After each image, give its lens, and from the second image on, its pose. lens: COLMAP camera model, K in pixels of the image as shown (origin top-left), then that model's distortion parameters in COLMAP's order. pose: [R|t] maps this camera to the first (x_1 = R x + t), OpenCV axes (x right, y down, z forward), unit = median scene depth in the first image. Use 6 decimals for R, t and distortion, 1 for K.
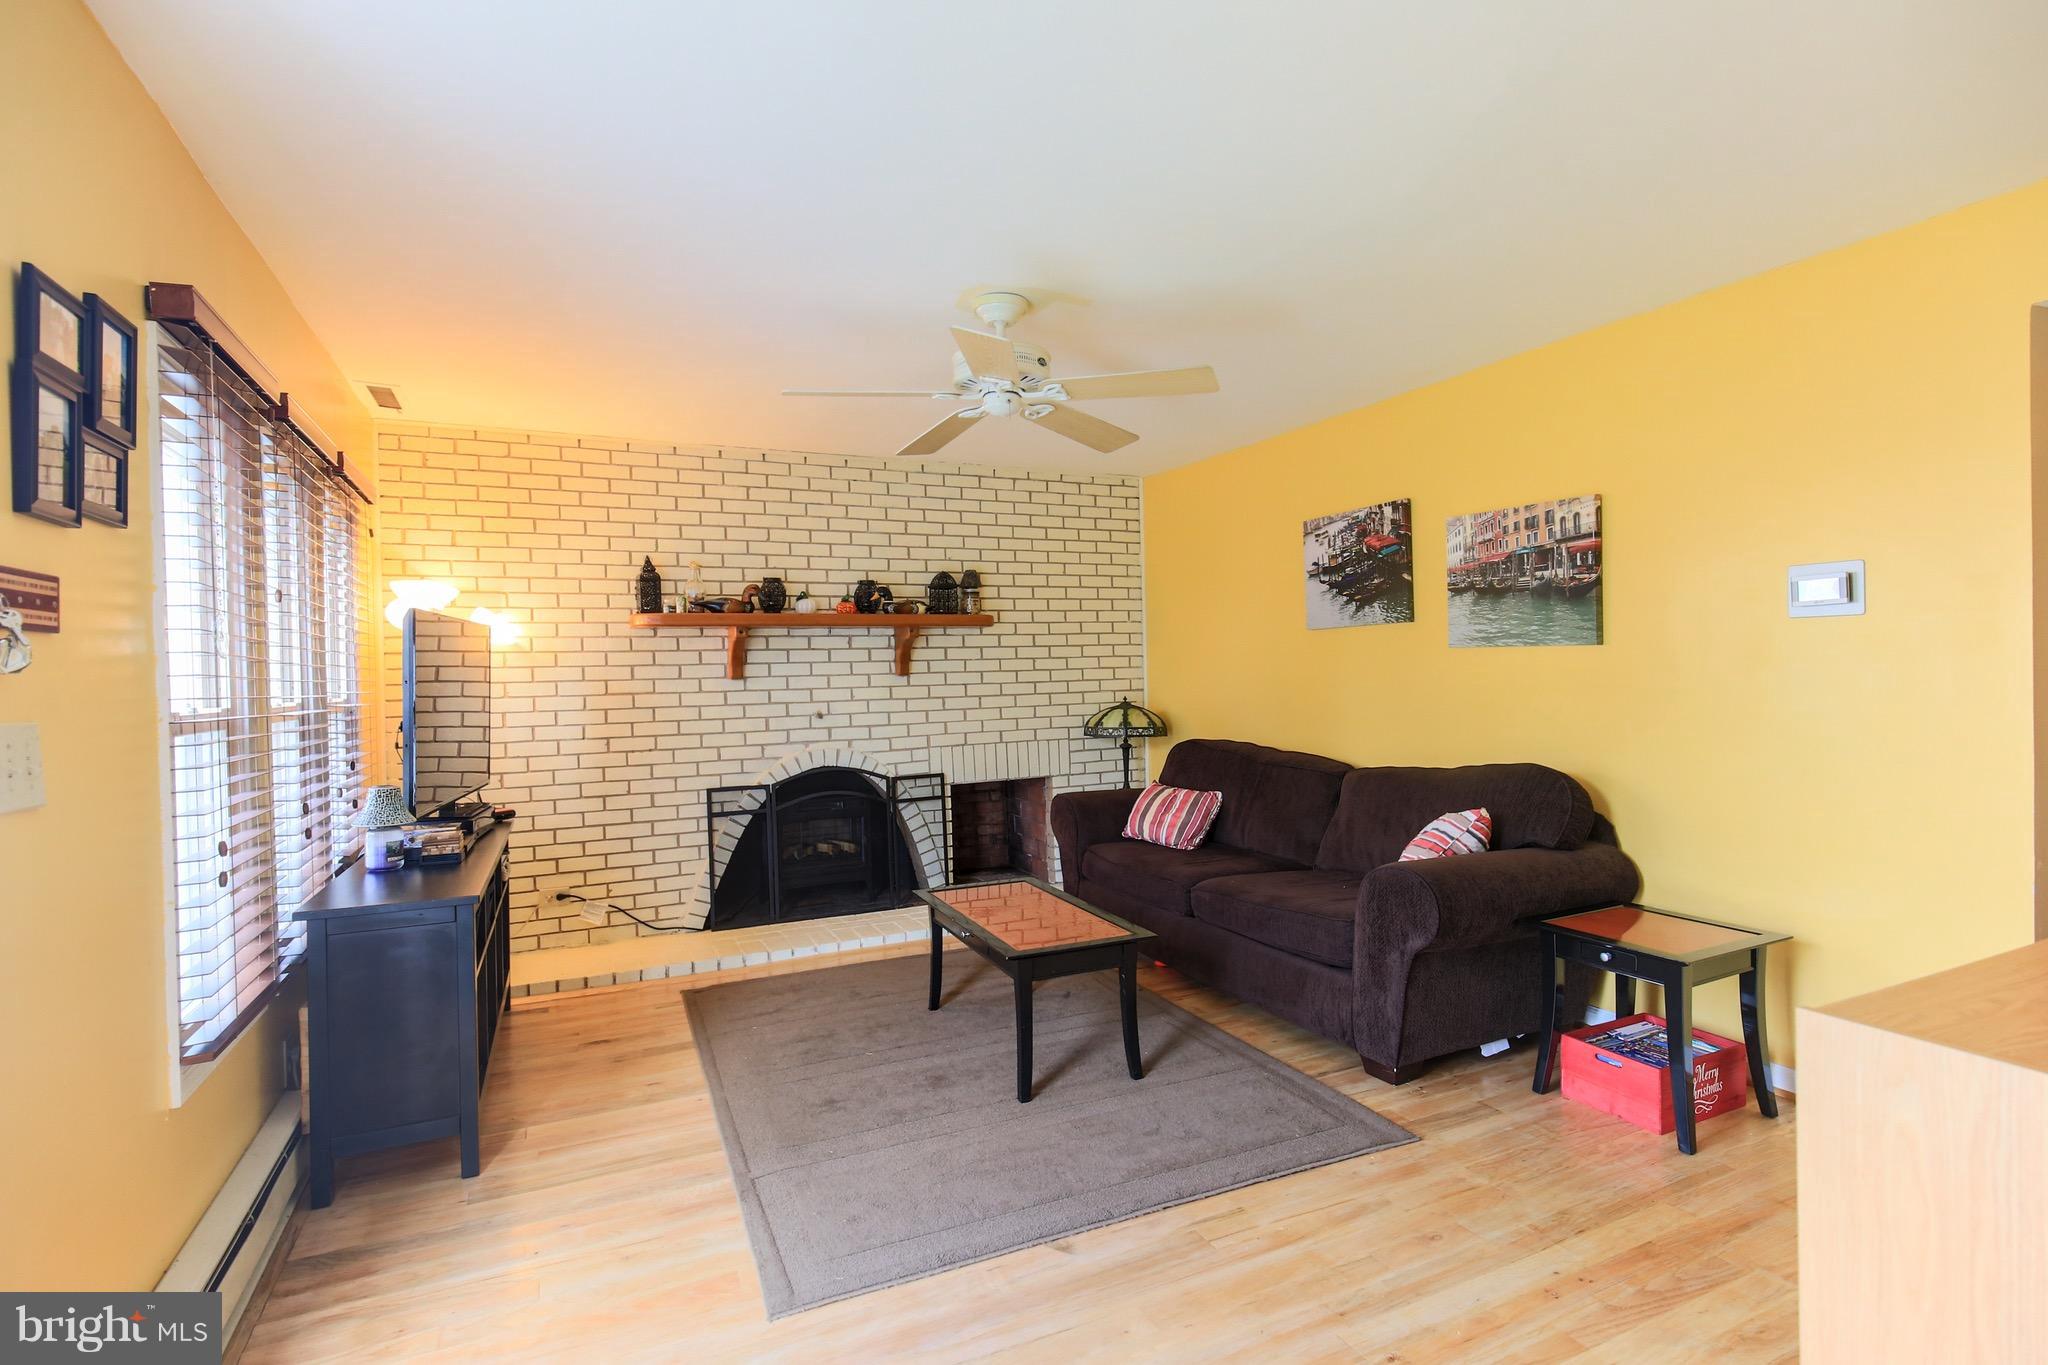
lens RADIAL K [[962.6, 0, 1024.0], [0, 962.6, 671.7], [0, 0, 1]] dist [-0.020826, -0.000479]
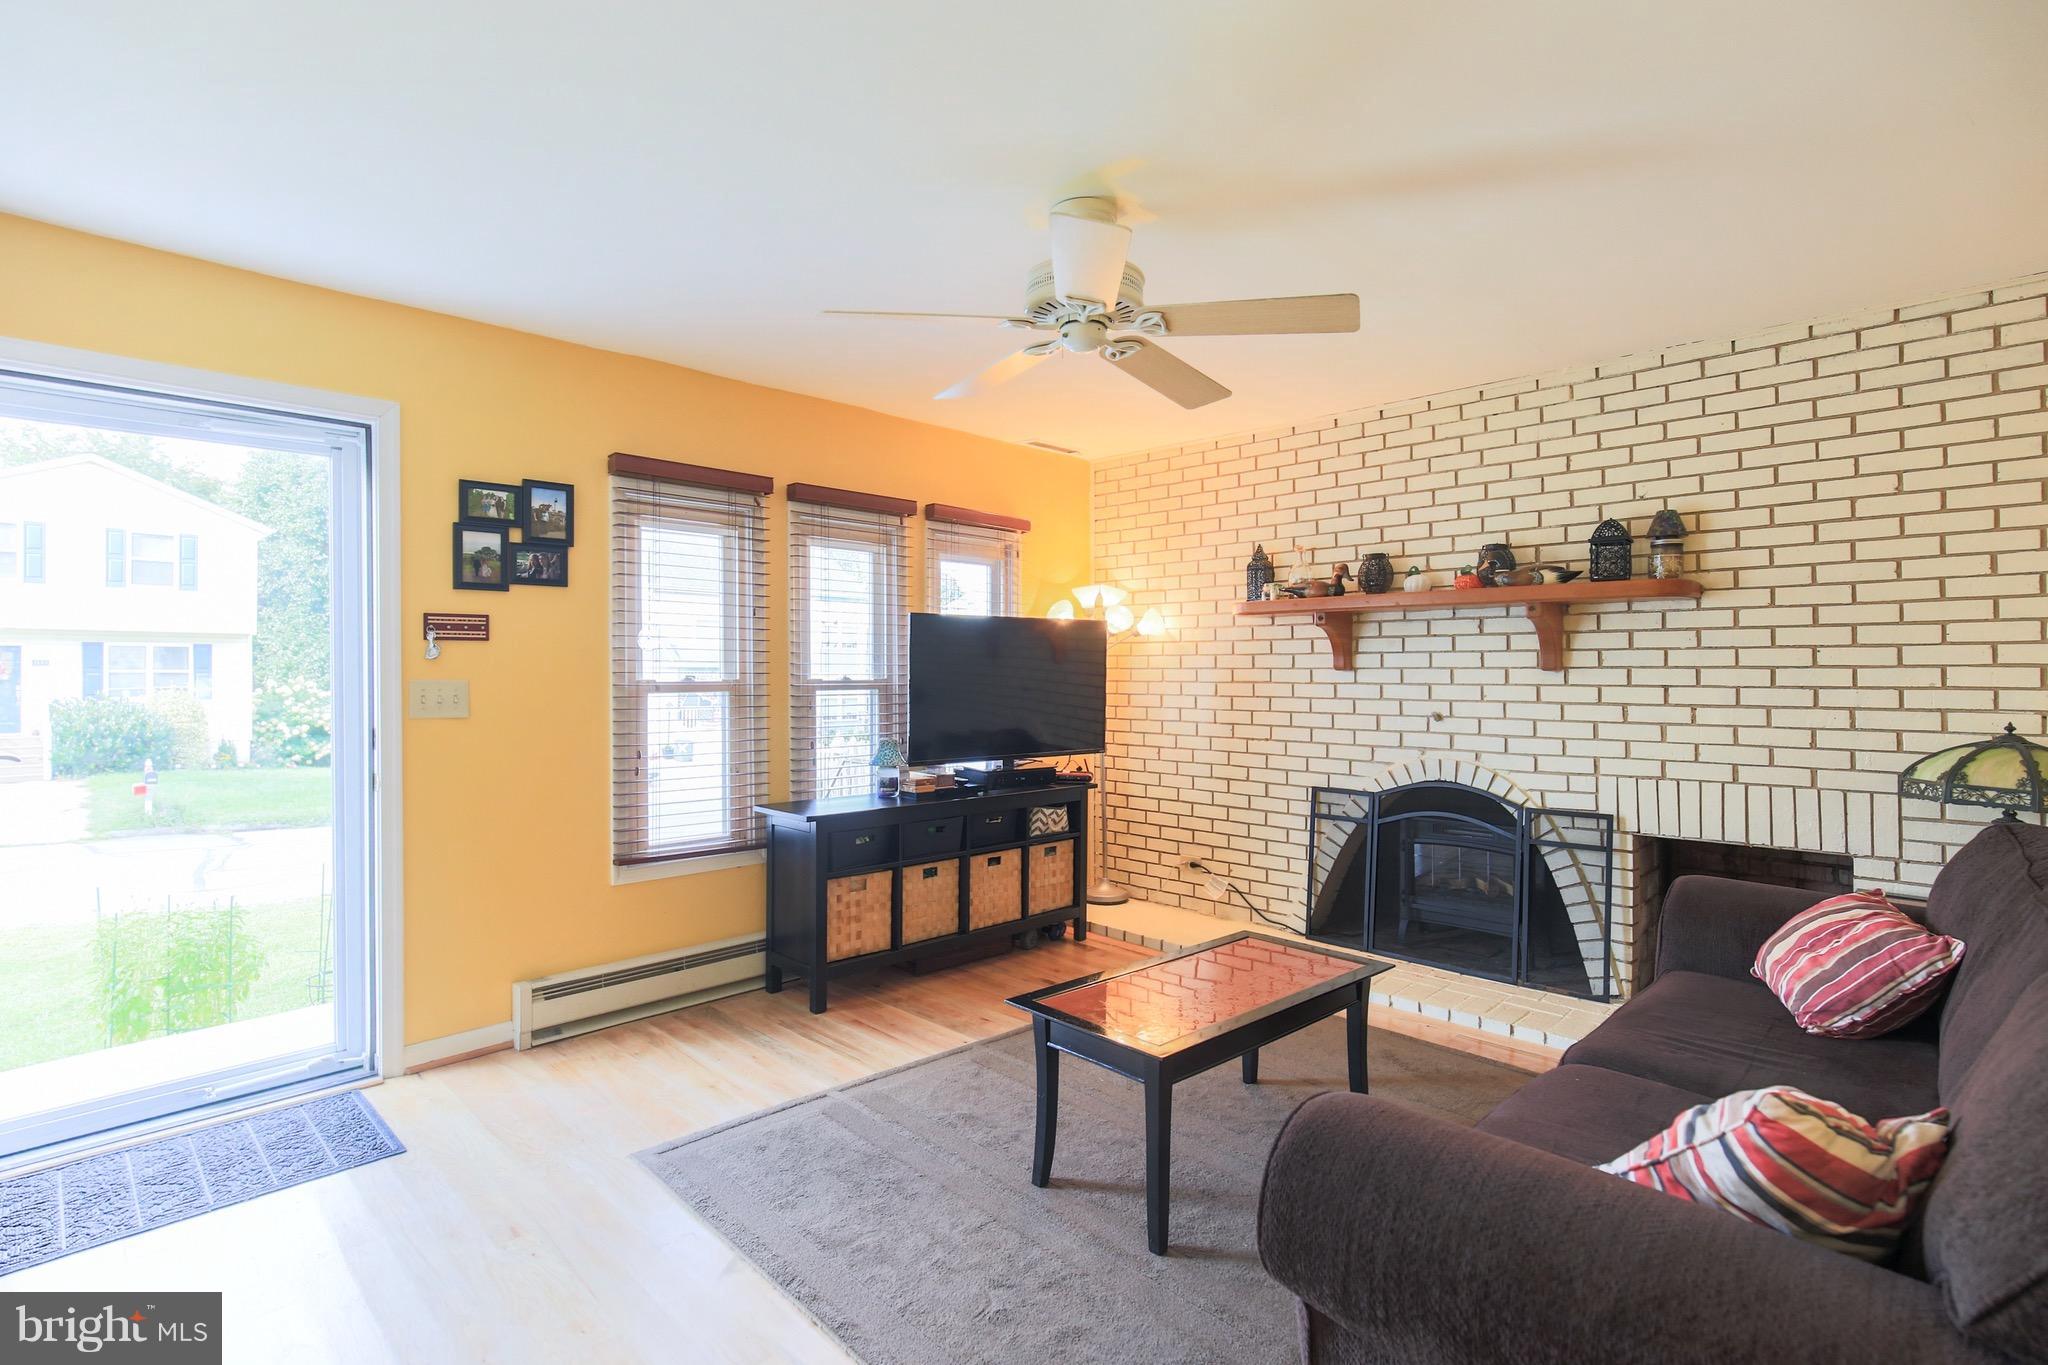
lens RADIAL K [[962.6, 0, 1024.0], [0, 962.6, 671.7], [0, 0, 1]] dist [-0.020826, -0.000479]
pose [[0.342497, 0.024555, -0.939198, 0.428777], [-0.008883, 0.999698, 0.022898, -0.008436], [0.939477, 0.000500, 0.342612, 0.395994]]
